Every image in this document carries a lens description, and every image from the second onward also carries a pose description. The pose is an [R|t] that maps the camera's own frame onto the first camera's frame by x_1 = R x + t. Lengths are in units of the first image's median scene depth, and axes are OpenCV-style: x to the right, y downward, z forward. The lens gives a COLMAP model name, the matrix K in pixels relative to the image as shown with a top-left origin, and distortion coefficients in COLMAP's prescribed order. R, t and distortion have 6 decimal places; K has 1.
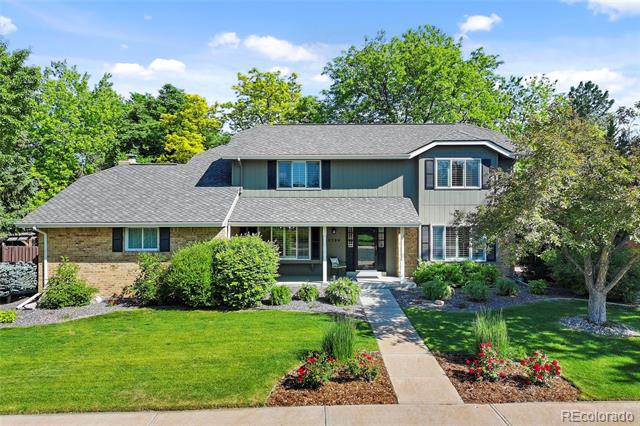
lens RADIAL K [[478.7, 0, 318.0], [0, 478.7, 218.0], [0, 0, 1]] dist [0.035709, -0.025767]
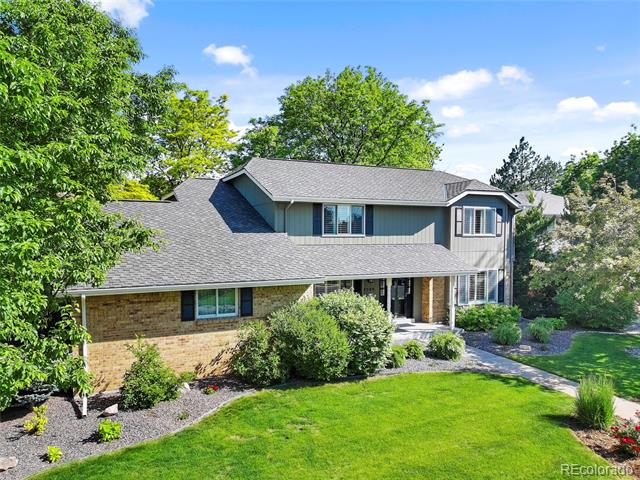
lens RADIAL K [[489.0, 0, 316.5], [0, 489.0, 260.9], [0, 0, 1]] dist [0.037897, -0.012191]
pose [[0.897871, -0.022456, 0.439686, -0.524933], [0.009346, 0.999445, 0.031959, -0.044715], [-0.440160, -0.024585, 0.897583, 0.187341]]
